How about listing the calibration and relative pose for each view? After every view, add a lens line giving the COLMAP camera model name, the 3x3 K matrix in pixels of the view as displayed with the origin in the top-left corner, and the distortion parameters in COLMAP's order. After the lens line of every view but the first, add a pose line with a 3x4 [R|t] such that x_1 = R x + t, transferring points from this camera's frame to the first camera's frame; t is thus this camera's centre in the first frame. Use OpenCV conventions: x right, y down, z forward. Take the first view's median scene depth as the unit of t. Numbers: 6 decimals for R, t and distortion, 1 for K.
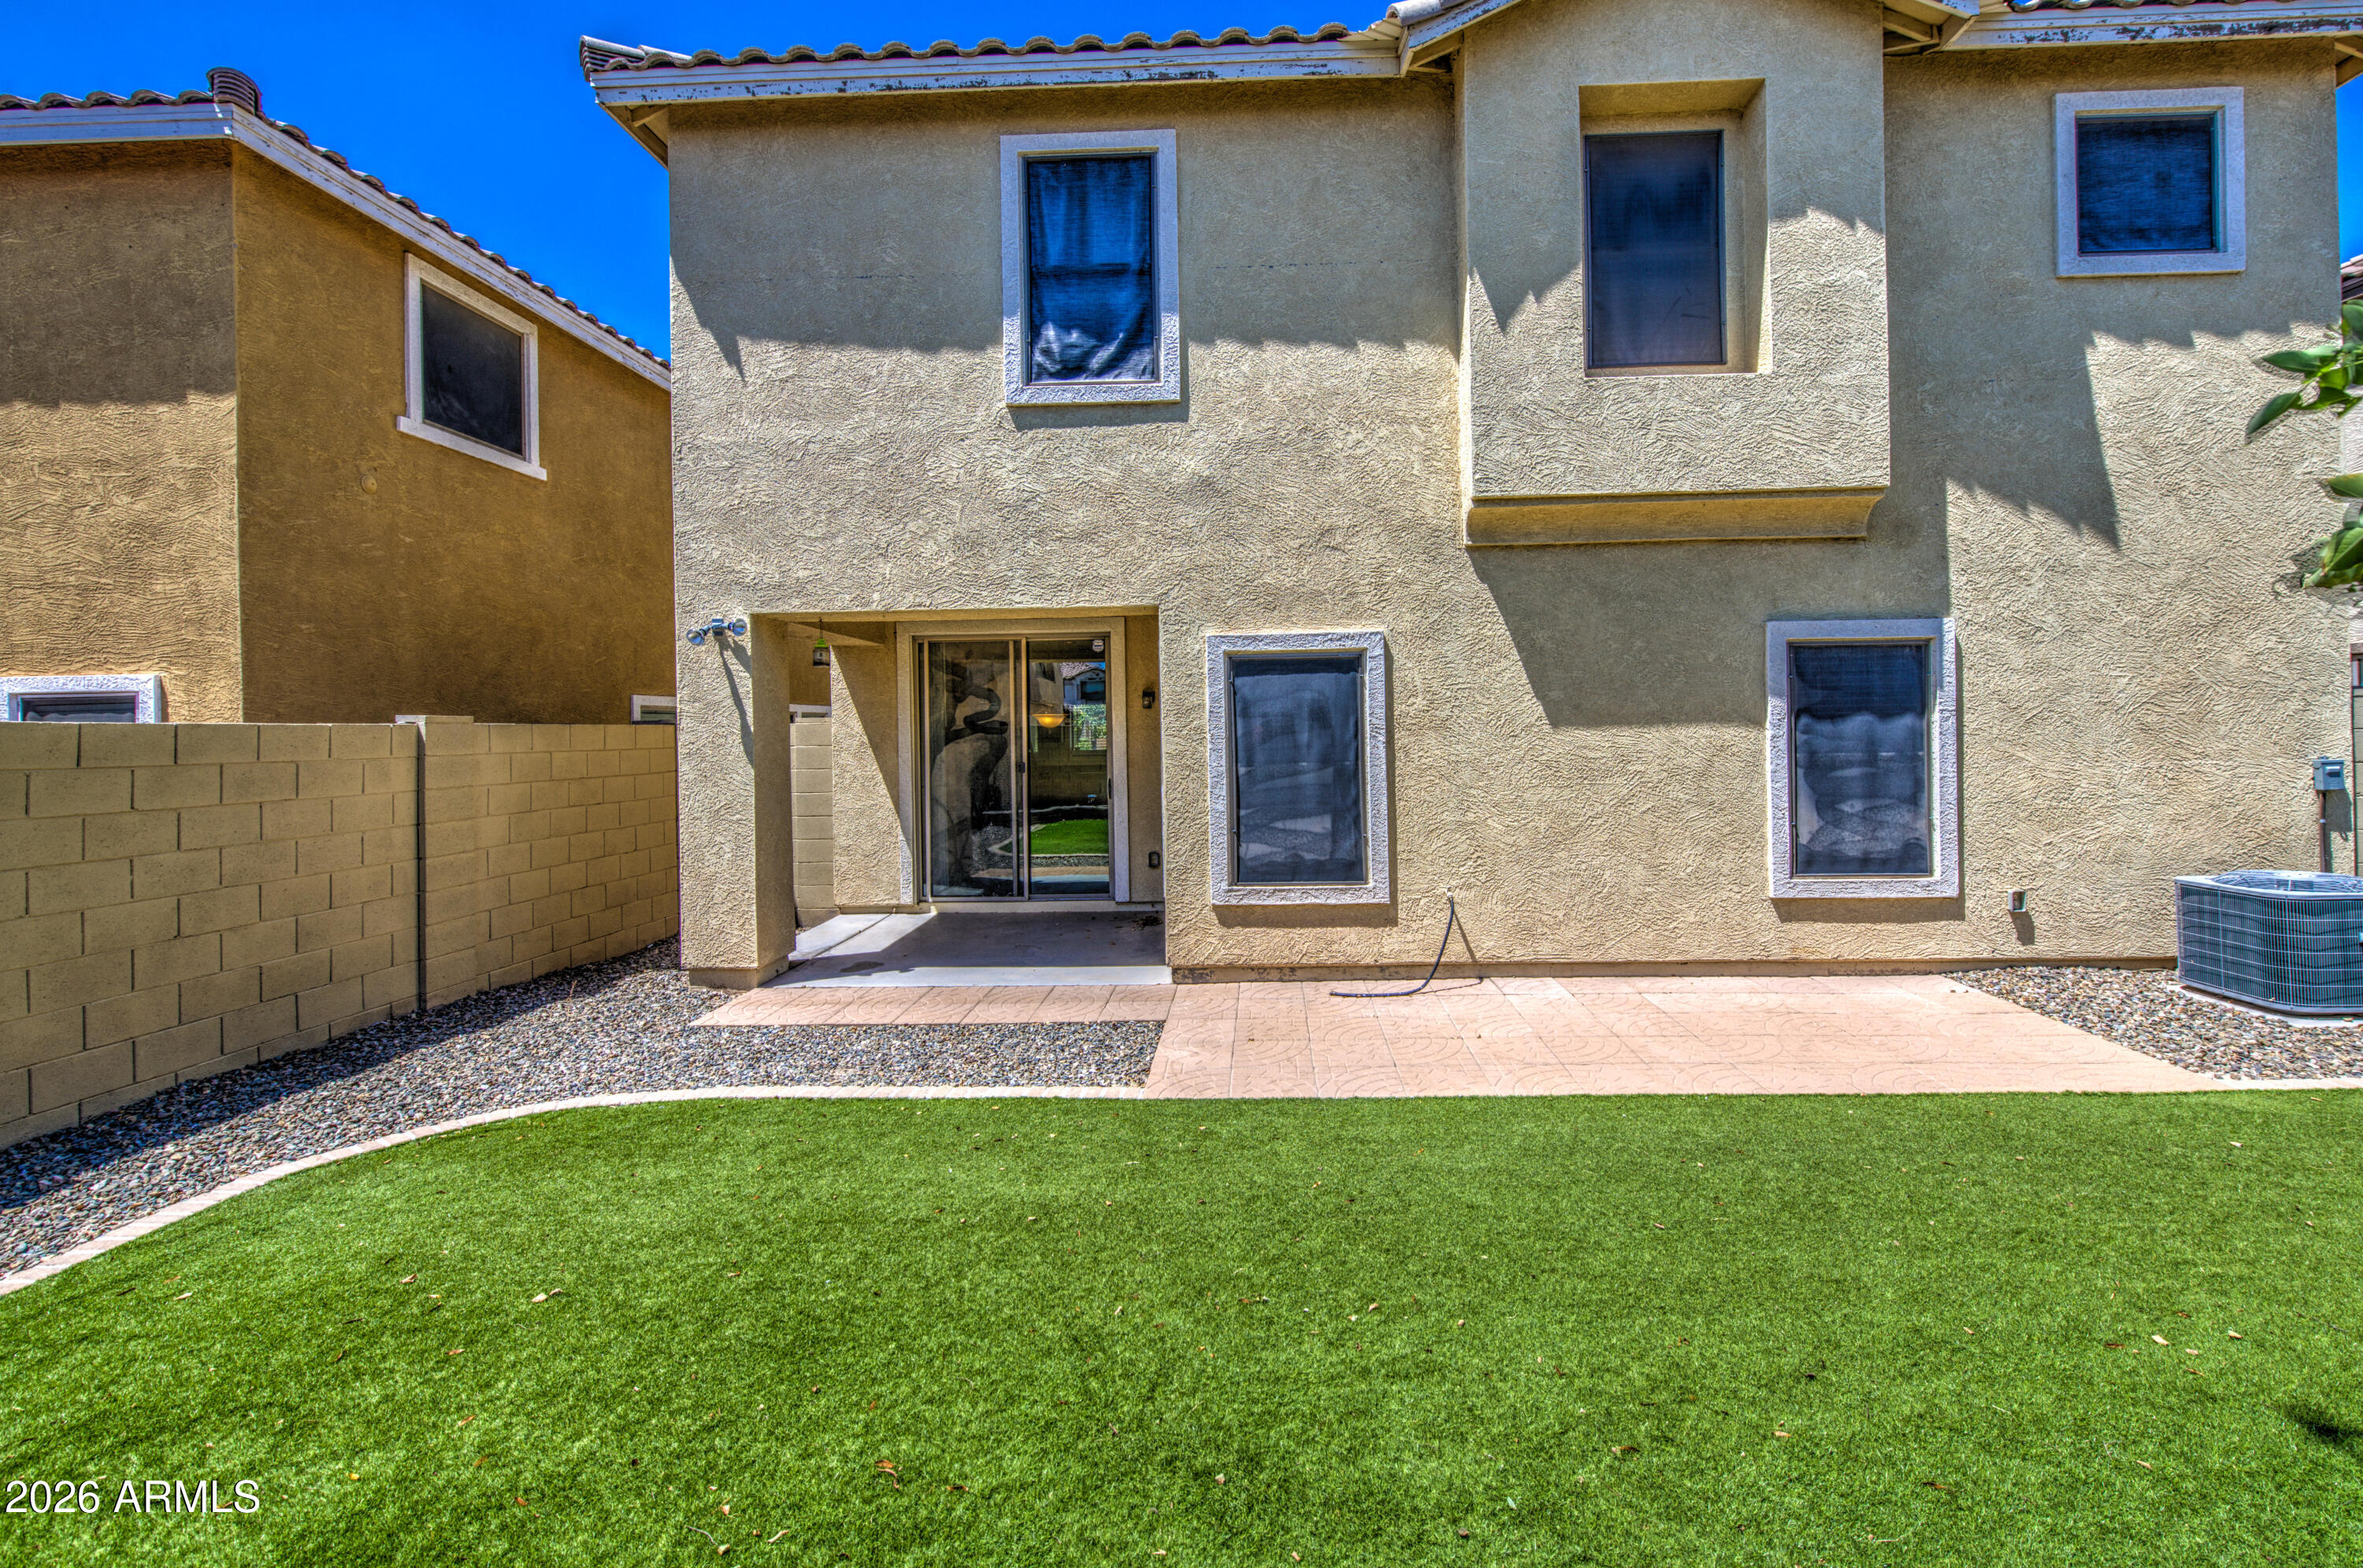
lens RADIAL K [[980.7, 0, 1195.1], [0, 980.7, 729.9], [0, 0, 1]] dist [0.001760, -0.000418]
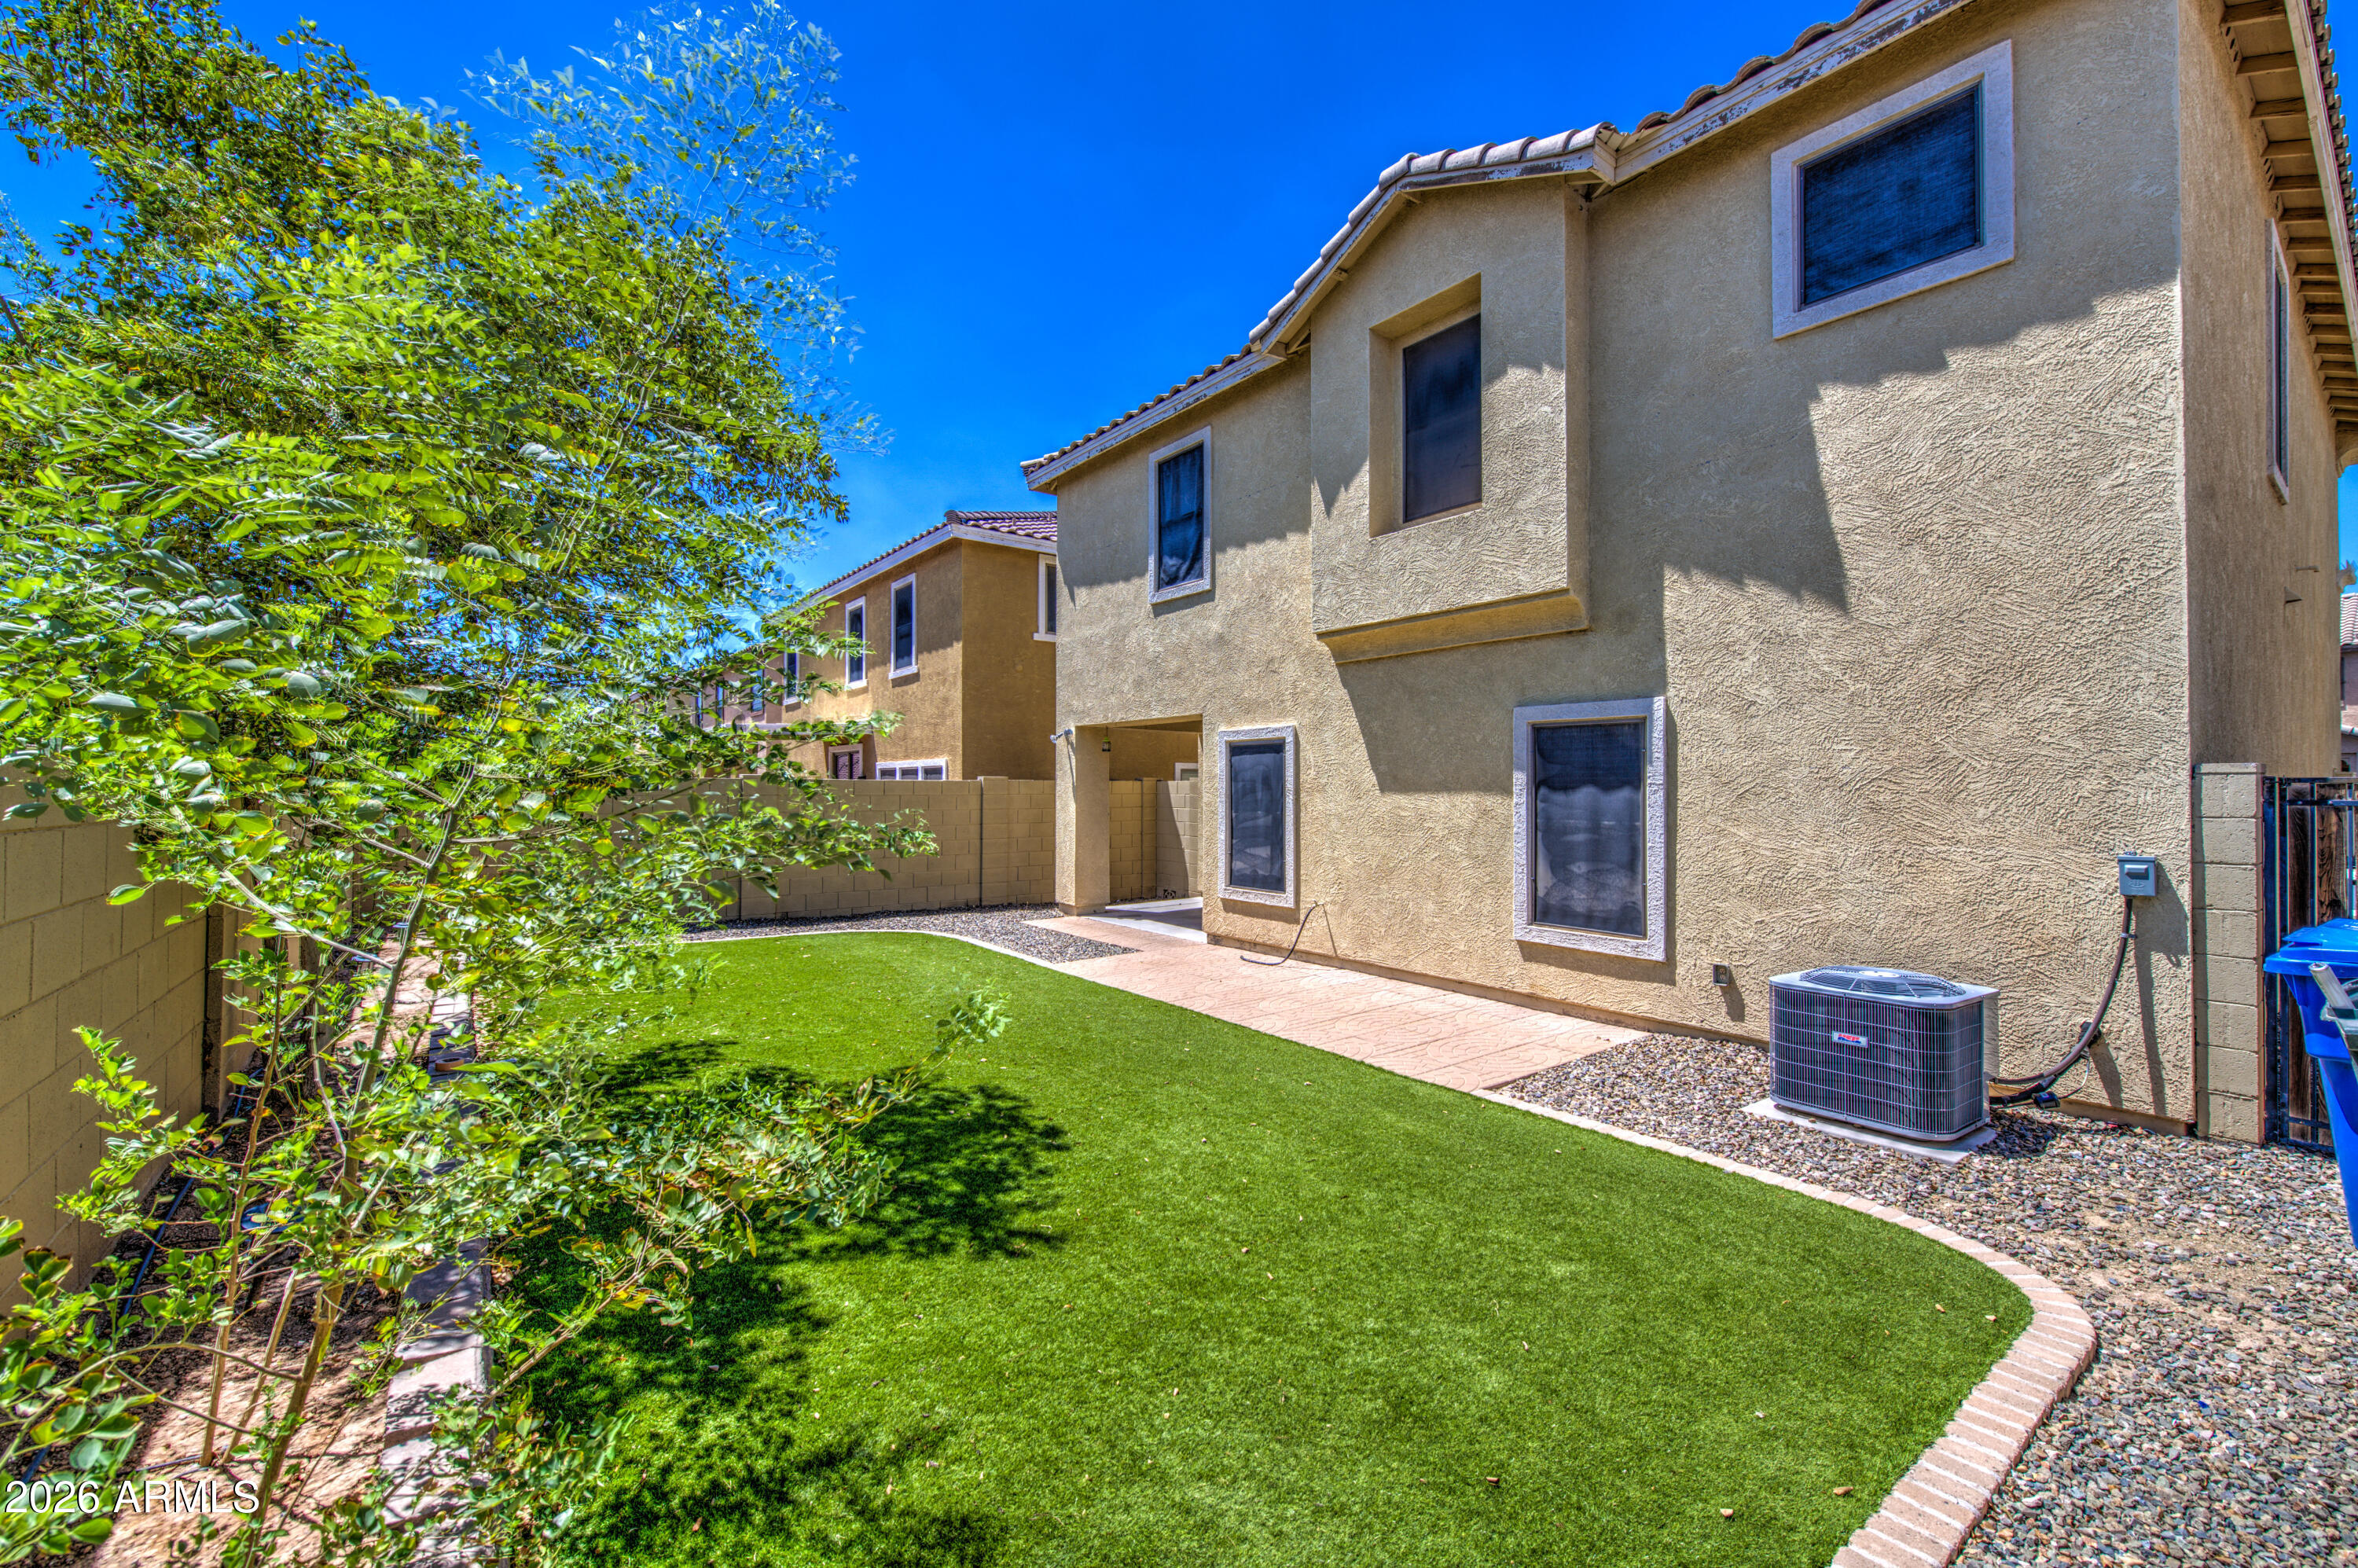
lens RADIAL K [[915.5, 0, 1179.0], [0, 915.5, 784.0], [0, 0, 1]] dist [0.001216, 0.000090]
pose [[0.644996, 0.014699, -0.764044, 1.141022], [-0.013644, 0.999877, 0.007717, -0.020005], [0.764064, 0.005447, 0.645118, -0.030747]]
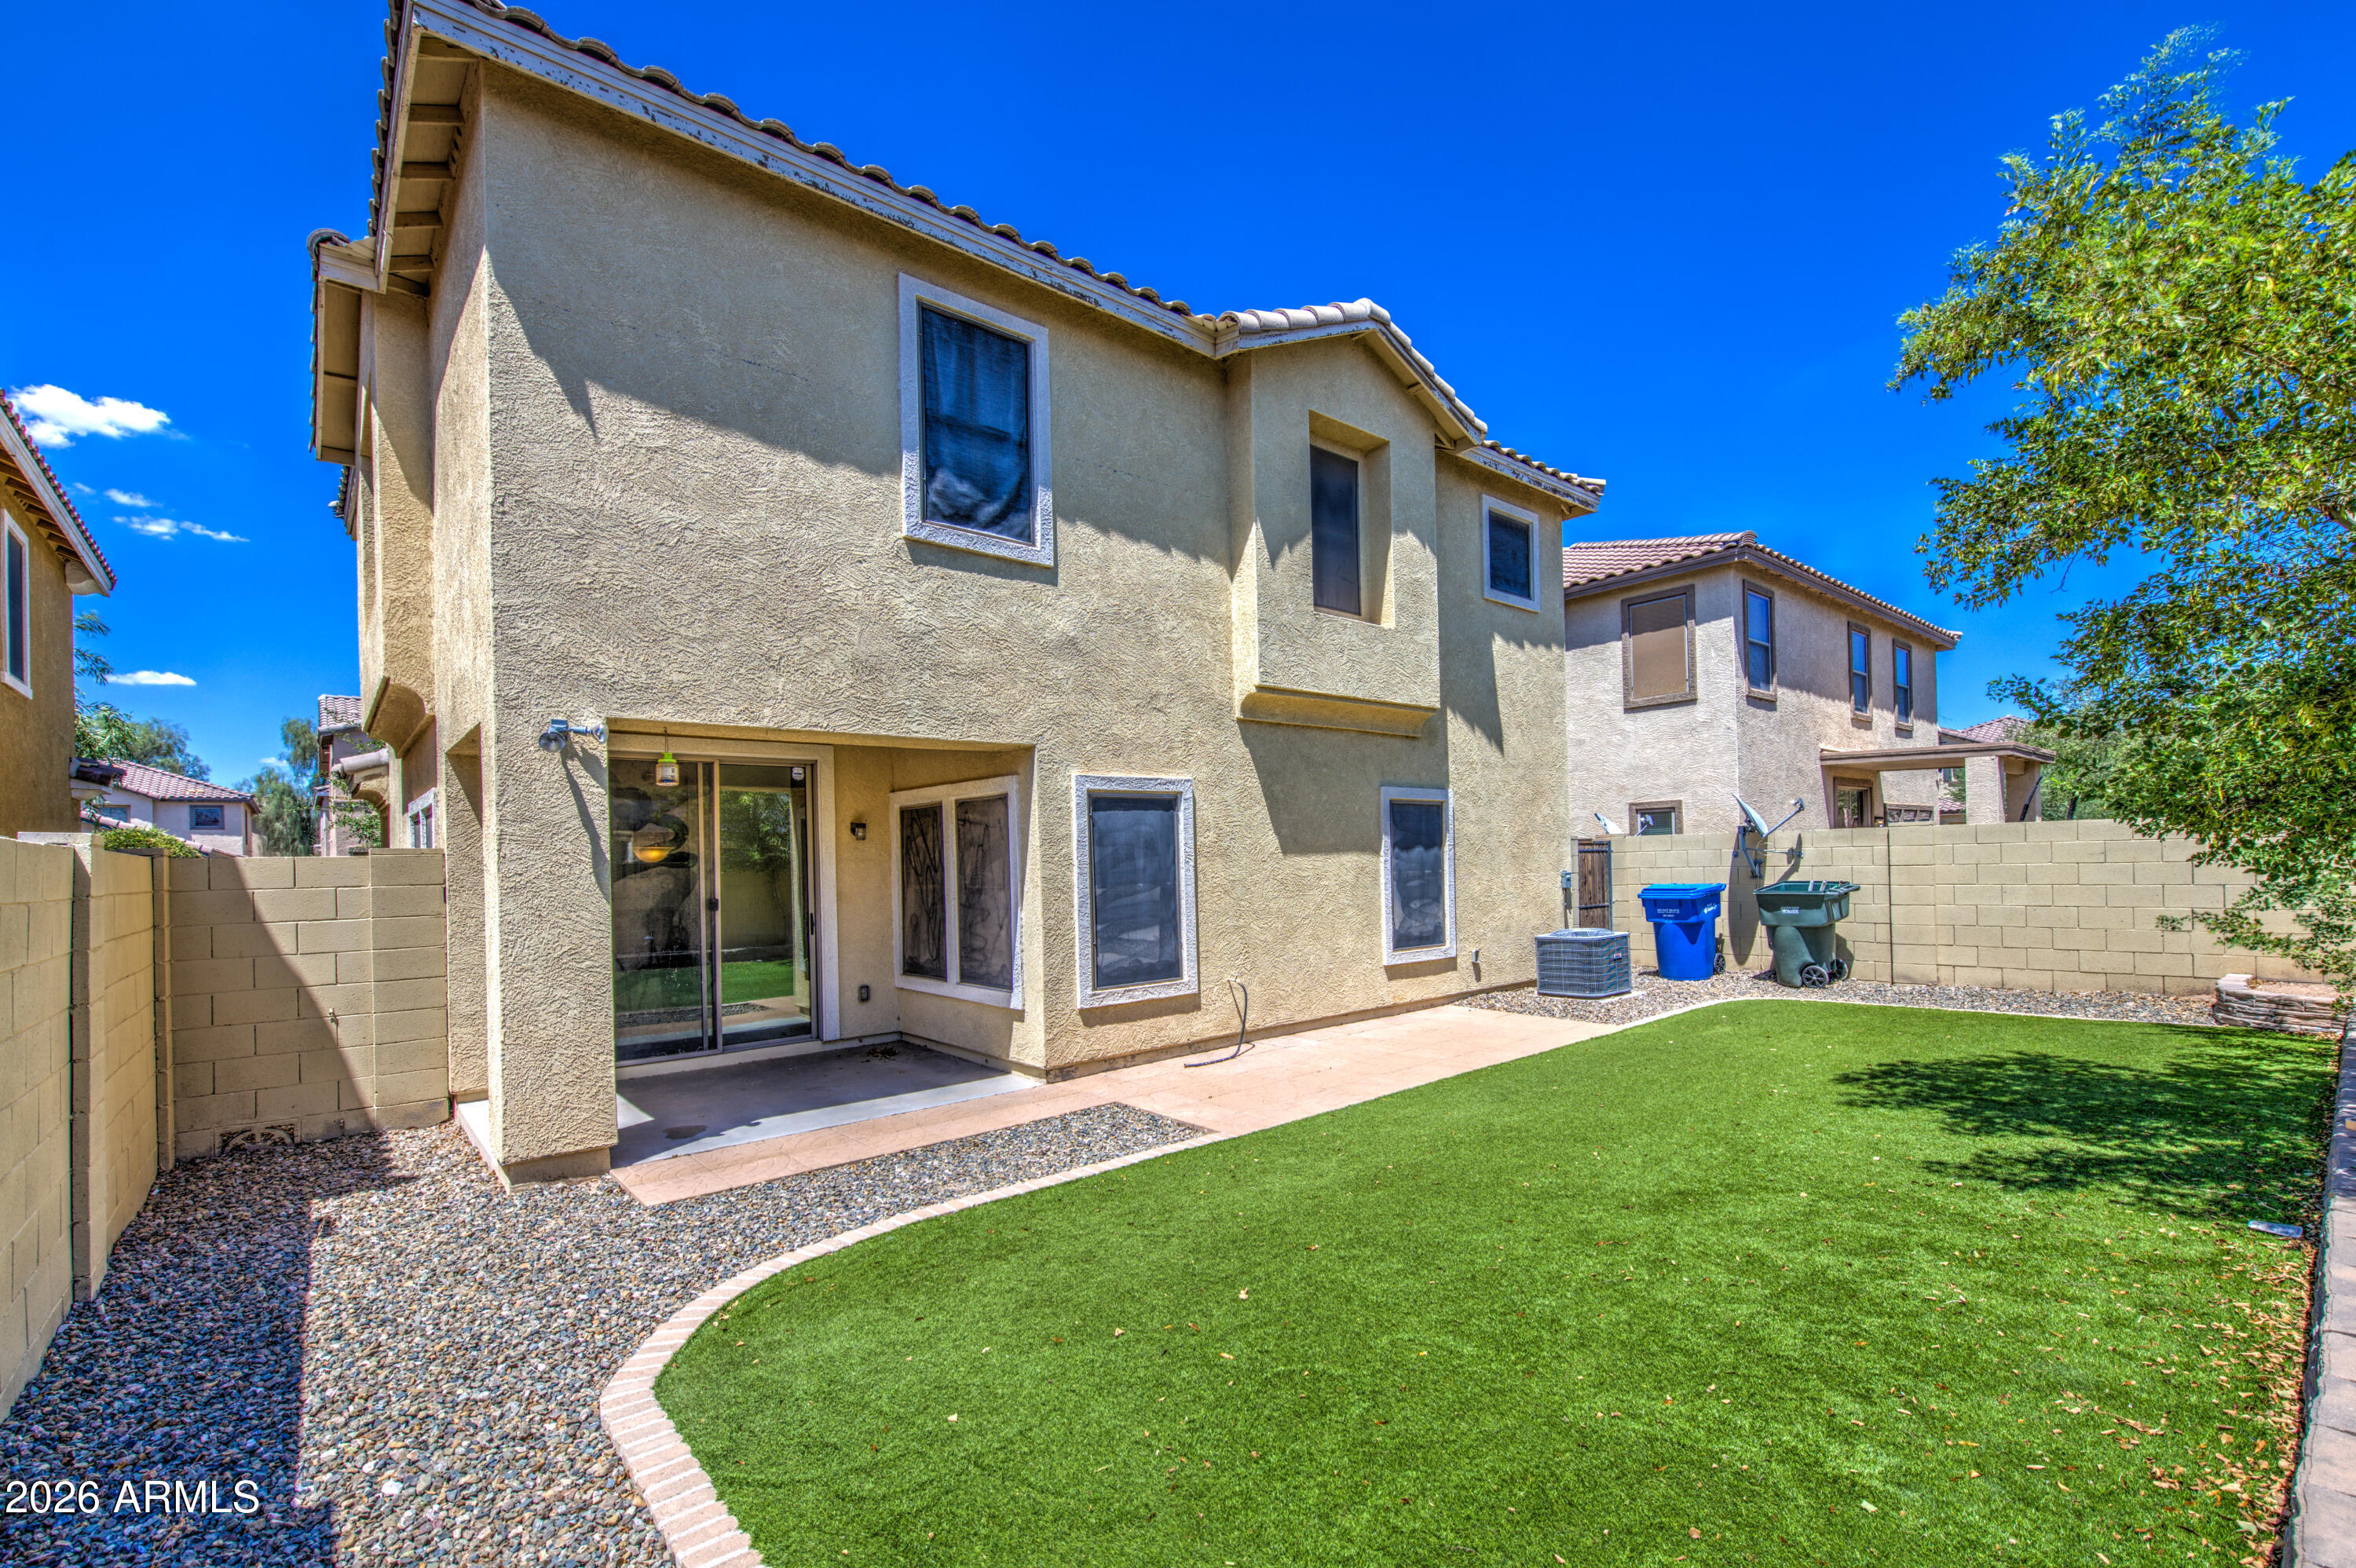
lens RADIAL K [[1010.1, 0, 1181.6], [0, 1010.1, 852.8], [0, 0, 1]] dist [-0.000706, -0.000173]
pose [[0.735505, 0.003053, 0.677513, -0.704111], [0.010564, 0.999817, -0.015974, 0.015620], [-0.677437, 0.018906, 0.735337, 0.045626]]
